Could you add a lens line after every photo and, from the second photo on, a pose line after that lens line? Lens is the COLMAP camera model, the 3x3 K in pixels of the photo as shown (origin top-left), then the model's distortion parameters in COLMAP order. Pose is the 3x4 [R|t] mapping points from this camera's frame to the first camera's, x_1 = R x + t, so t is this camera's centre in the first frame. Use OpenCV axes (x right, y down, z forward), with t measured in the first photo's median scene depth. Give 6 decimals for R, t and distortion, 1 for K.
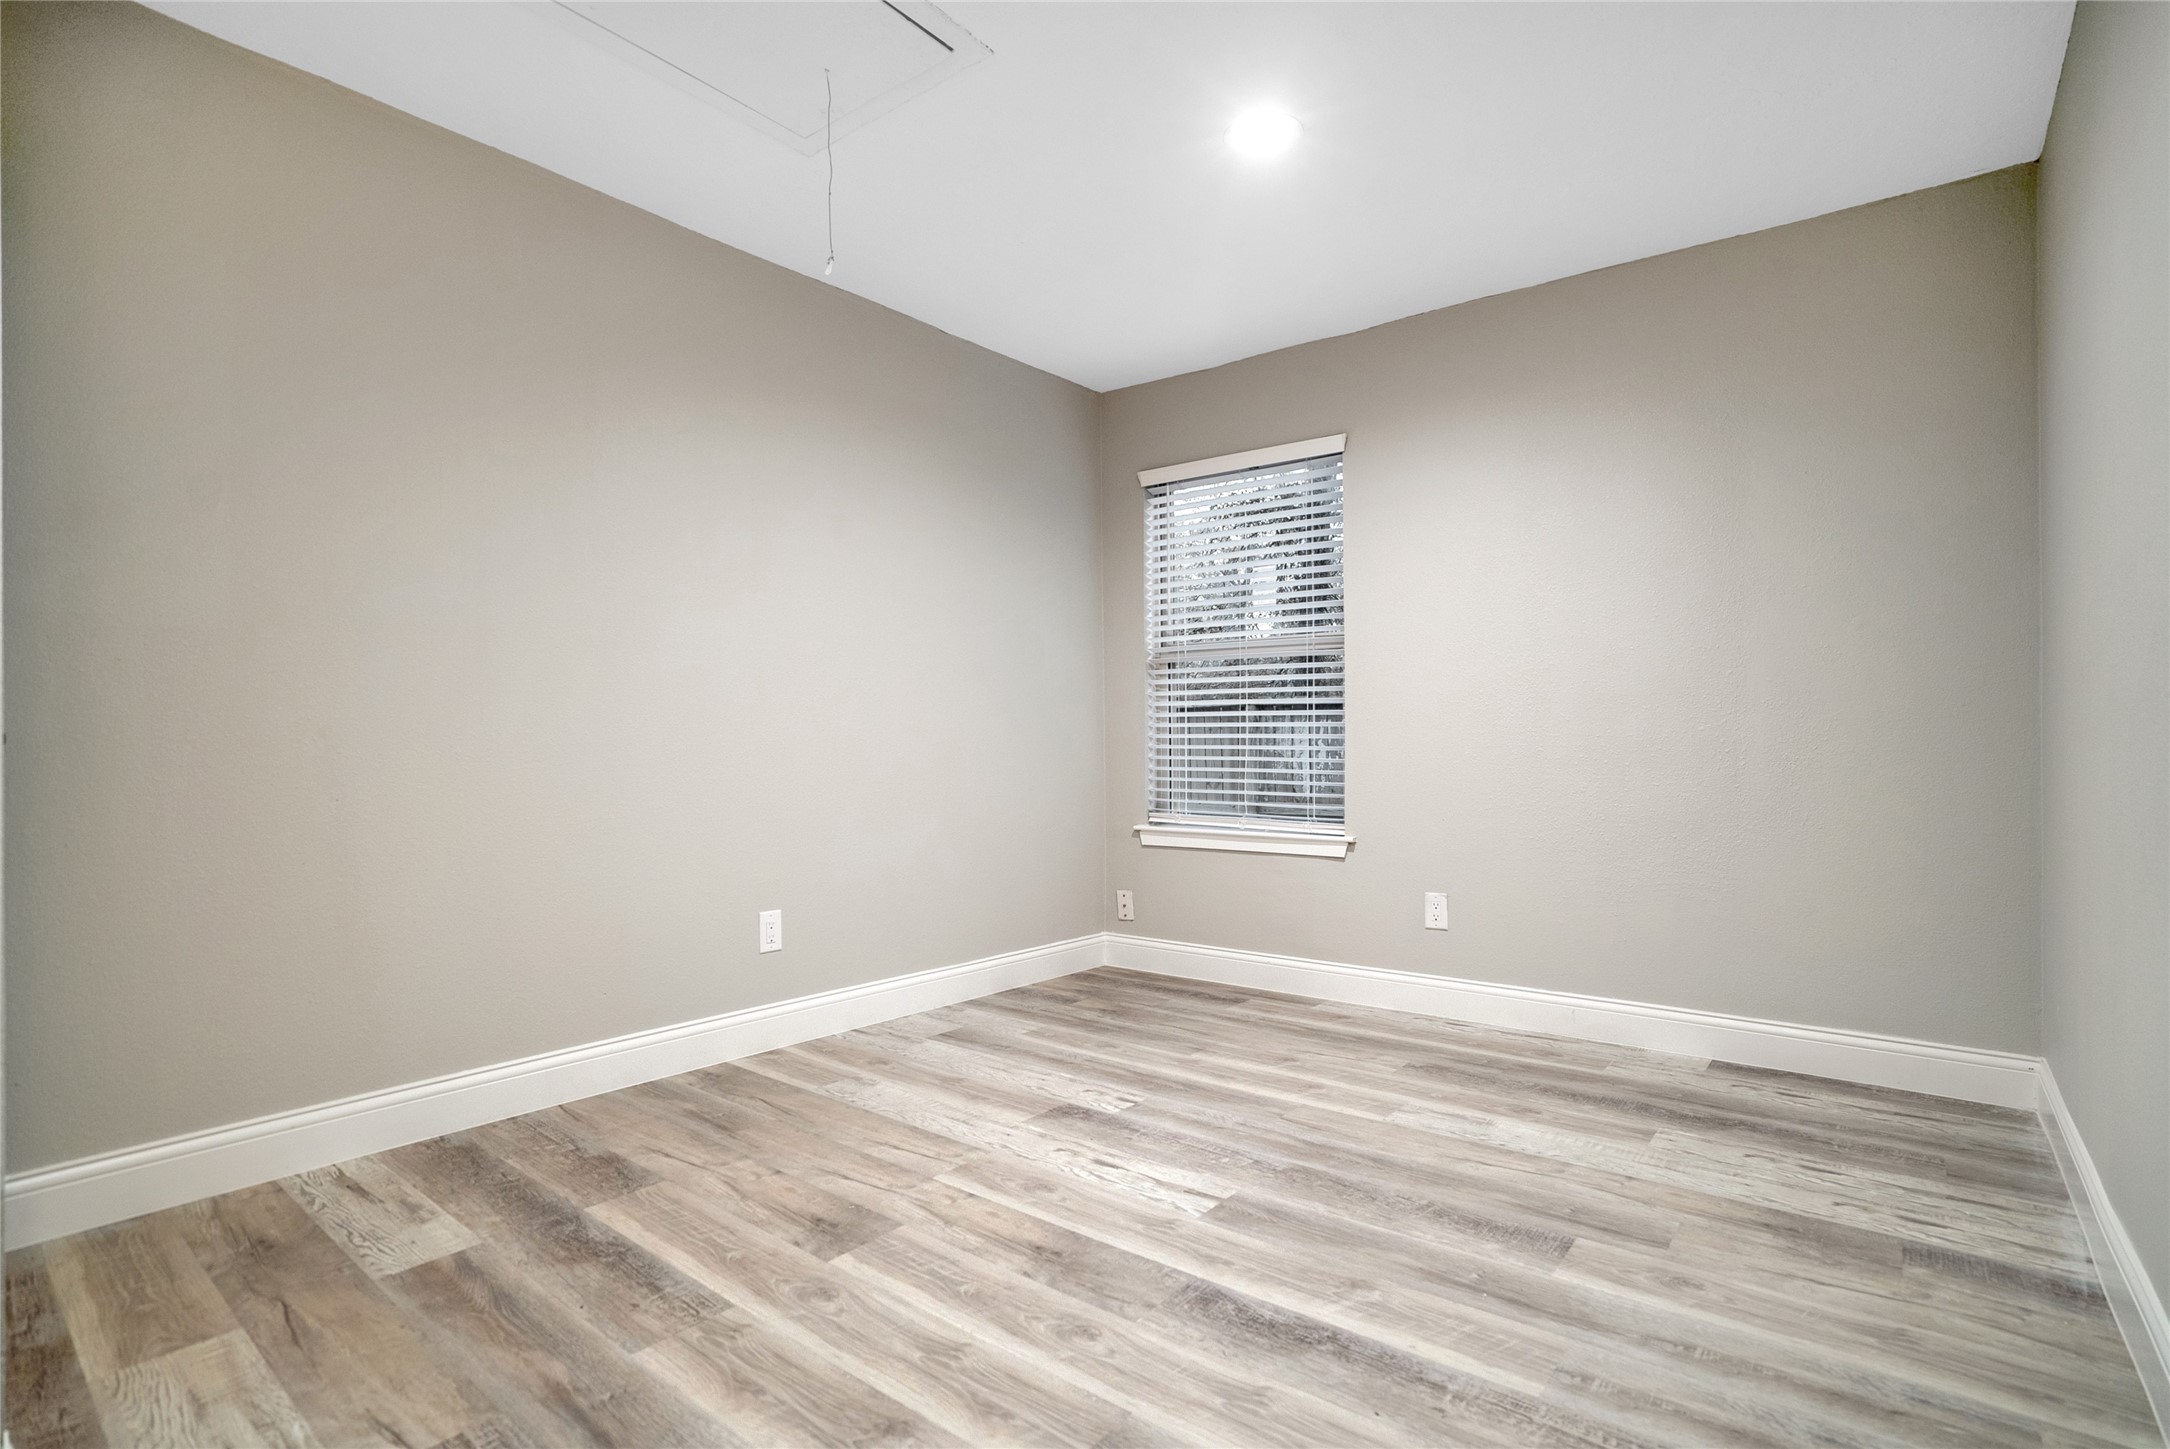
lens RADIAL K [[1017.4, 0, 1085.0], [0, 1017.4, 724.5], [0, 0, 1]] dist [-0.051916, 0.020168]
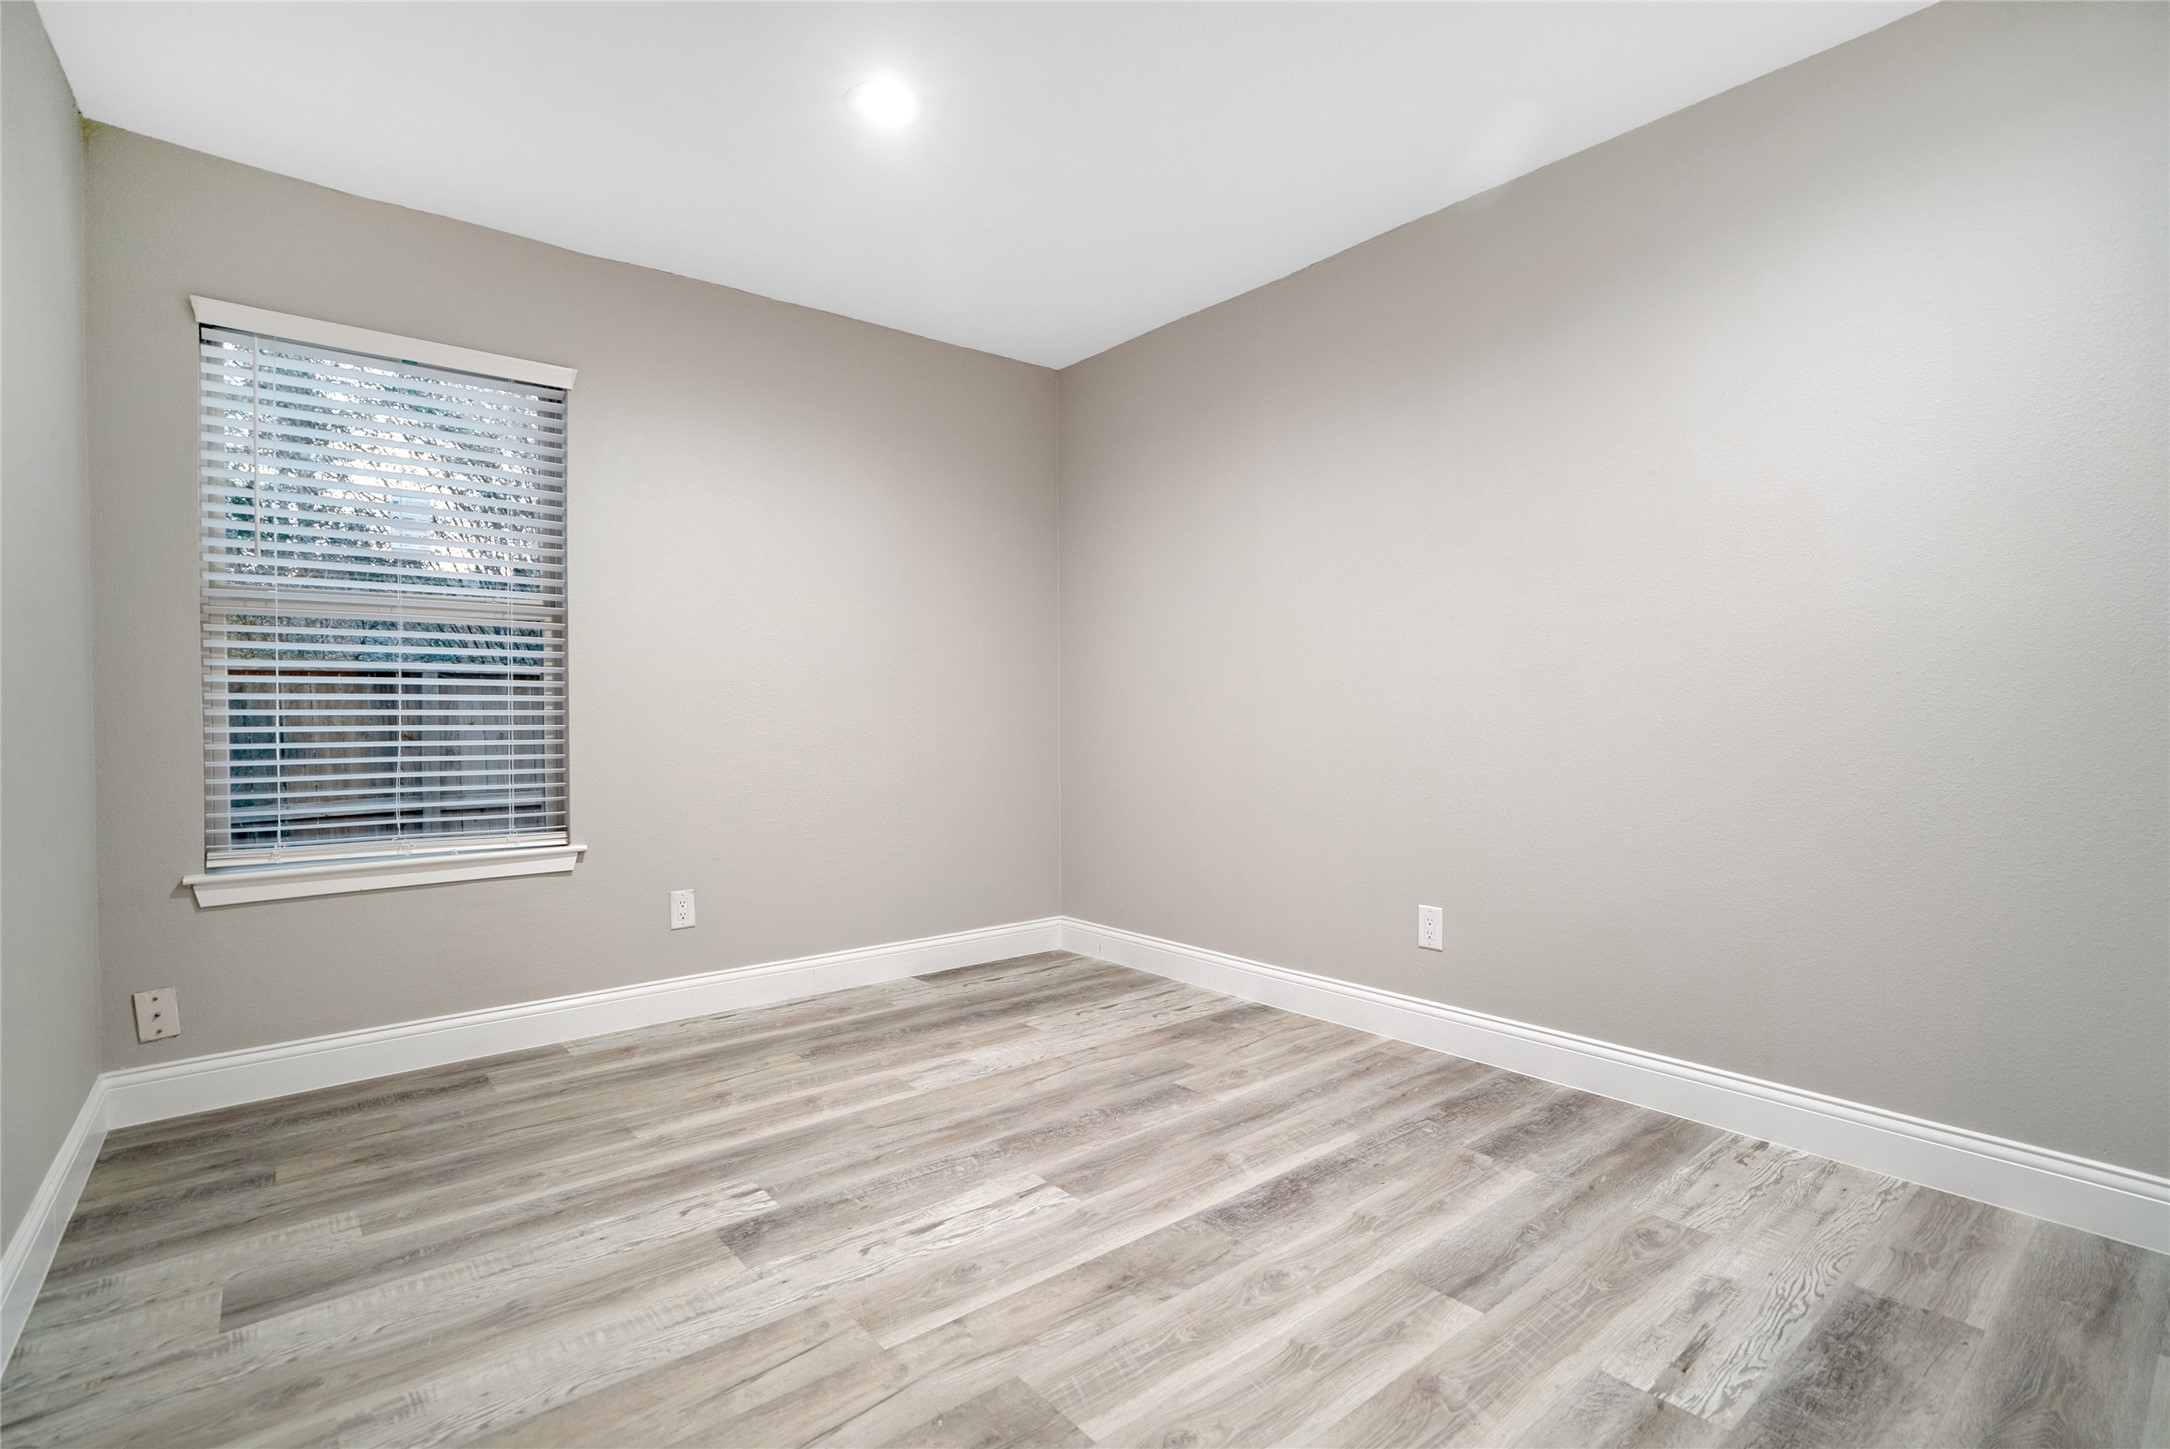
lens RADIAL K [[1017.4, 0, 1085.0], [0, 1017.4, 724.5], [0, 0, 1]] dist [-0.051916, 0.020168]
pose [[0.228934, -0.016652, 0.973300, -0.687179], [-0.012135, 0.999727, 0.019958, -0.018815], [-0.973366, -0.016380, 0.228669, 0.584533]]
